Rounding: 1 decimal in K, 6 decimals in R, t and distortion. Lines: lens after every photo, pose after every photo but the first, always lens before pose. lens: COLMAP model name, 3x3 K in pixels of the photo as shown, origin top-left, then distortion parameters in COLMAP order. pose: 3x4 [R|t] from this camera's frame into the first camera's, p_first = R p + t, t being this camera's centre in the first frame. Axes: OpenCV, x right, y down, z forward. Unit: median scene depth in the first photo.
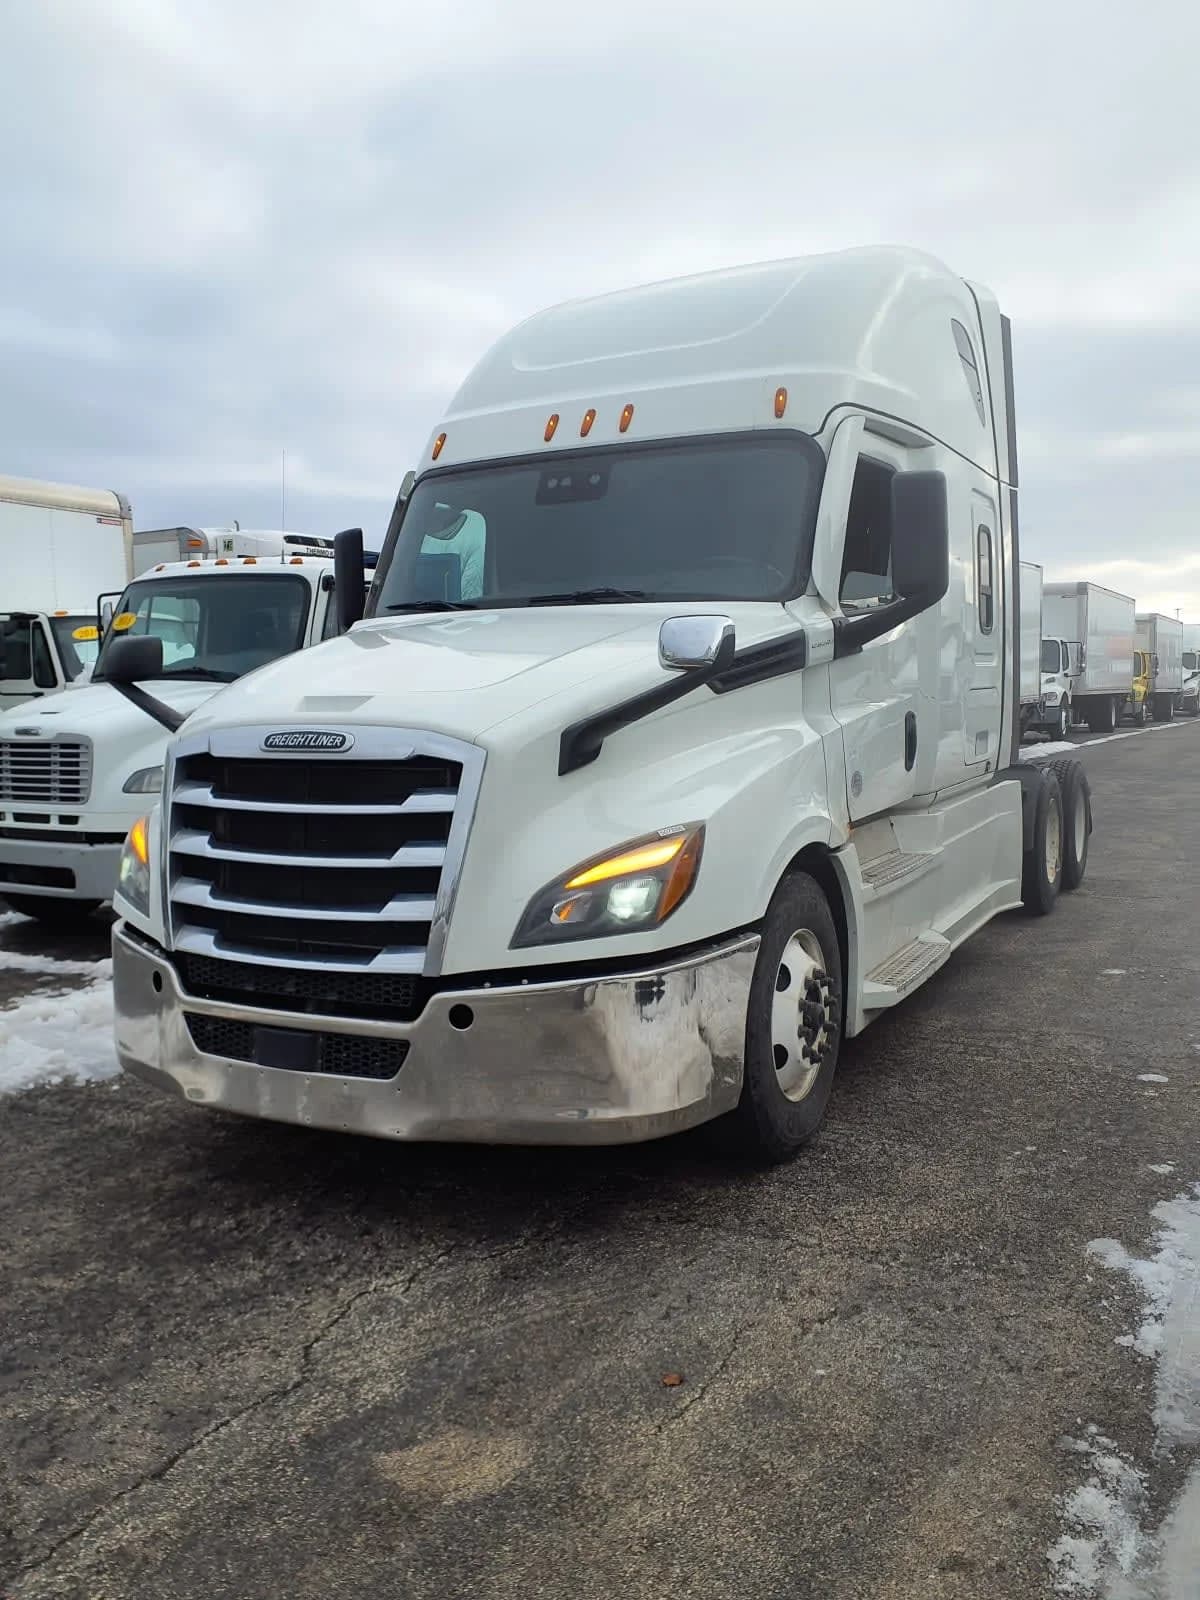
lens RADIAL K [[1327.5, 0, 600.0], [0, 1327.5, 800.0], [0, 0, 1]] dist [0.041871, -0.000635]
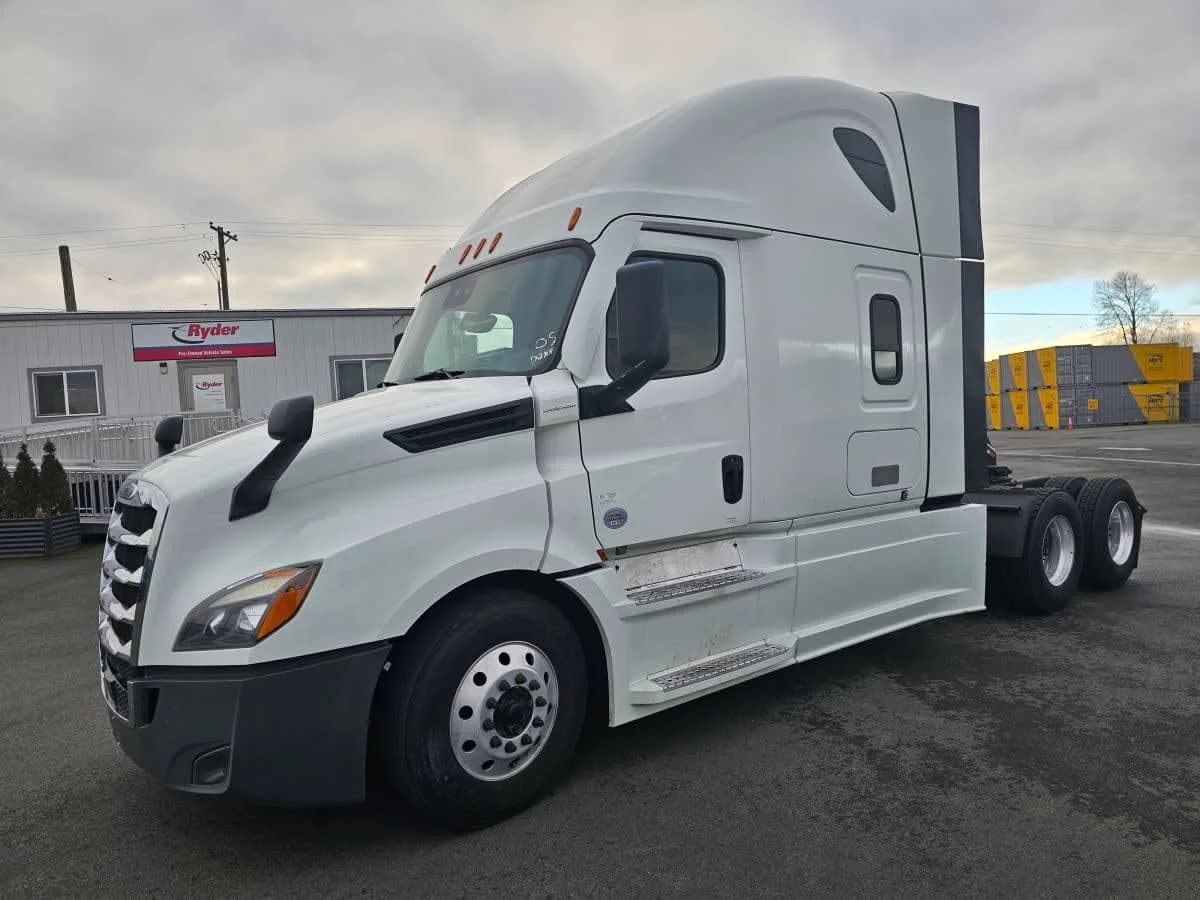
lens RADIAL K [[869.3, 0, 600.0], [0, 869.3, 450.0], [0, 0, 1]] dist [0.008009, 0.002317]
pose [[0.925337, -0.011765, -0.378964, 0.590697], [-0.006548, 0.998873, -0.047000, -0.045831], [0.379090, 0.045973, 0.924217, 0.302101]]
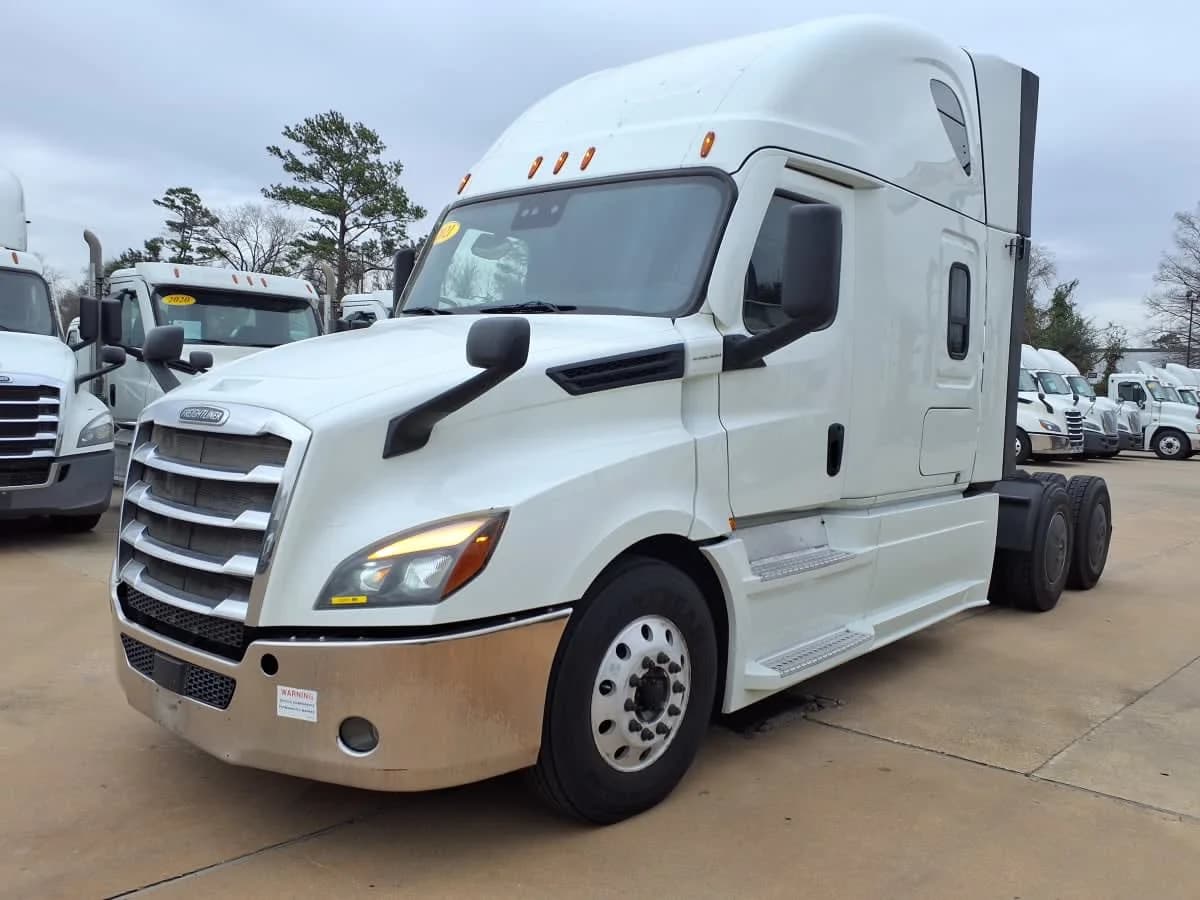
lens RADIAL K [[1023.7, 0, 600.0], [0, 1023.7, 450.0], [0, 0, 1]] dist [-0.034012, -0.002897]
pose [[0.978985, 0.064567, -0.193441, 0.288066], [-0.069727, 0.997366, -0.019979, -0.018902], [0.191641, 0.033047, 0.980908, 0.170663]]
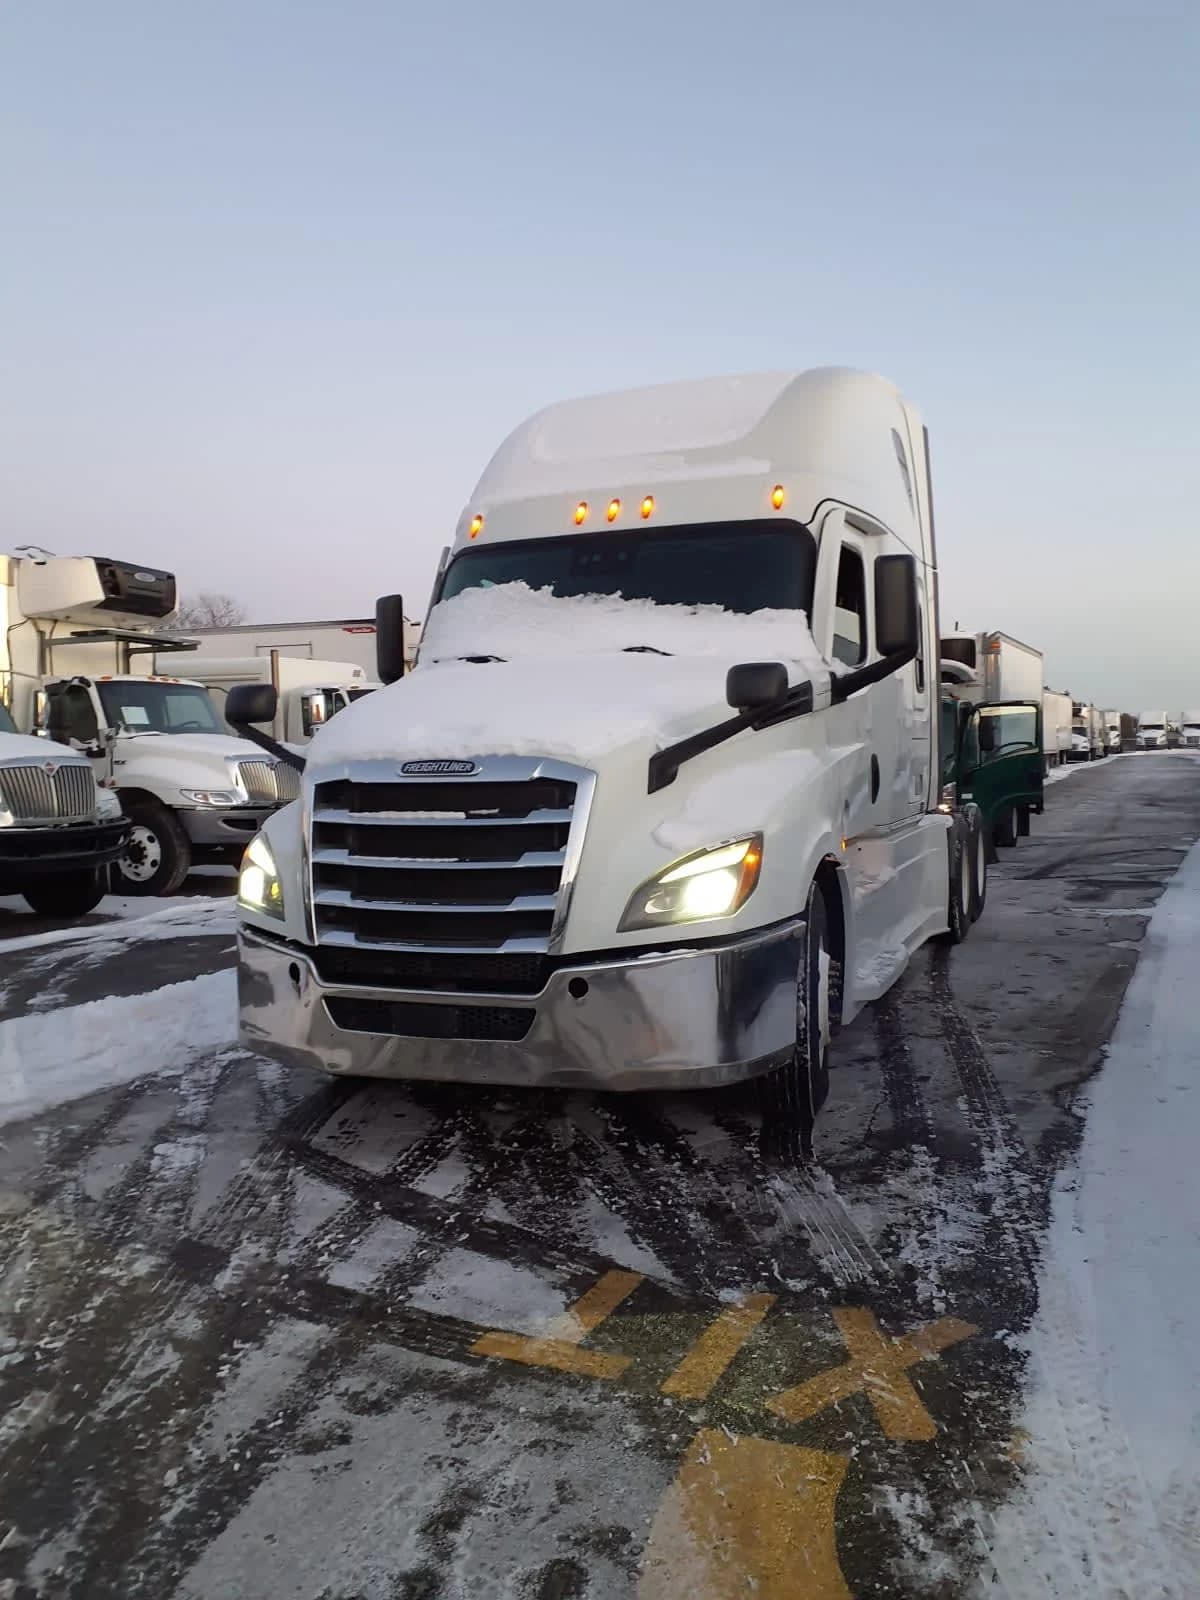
lens RADIAL K [[1365.0, 0, 600.0], [0, 1365.0, 800.0], [0, 0, 1]] dist [-0.034012, -0.002897]
pose [[0.994523, -0.005545, 0.104373, -0.188614], [0.010878, 0.998660, -0.050598, 0.046215], [-0.103952, 0.051456, 0.993250, -0.234953]]
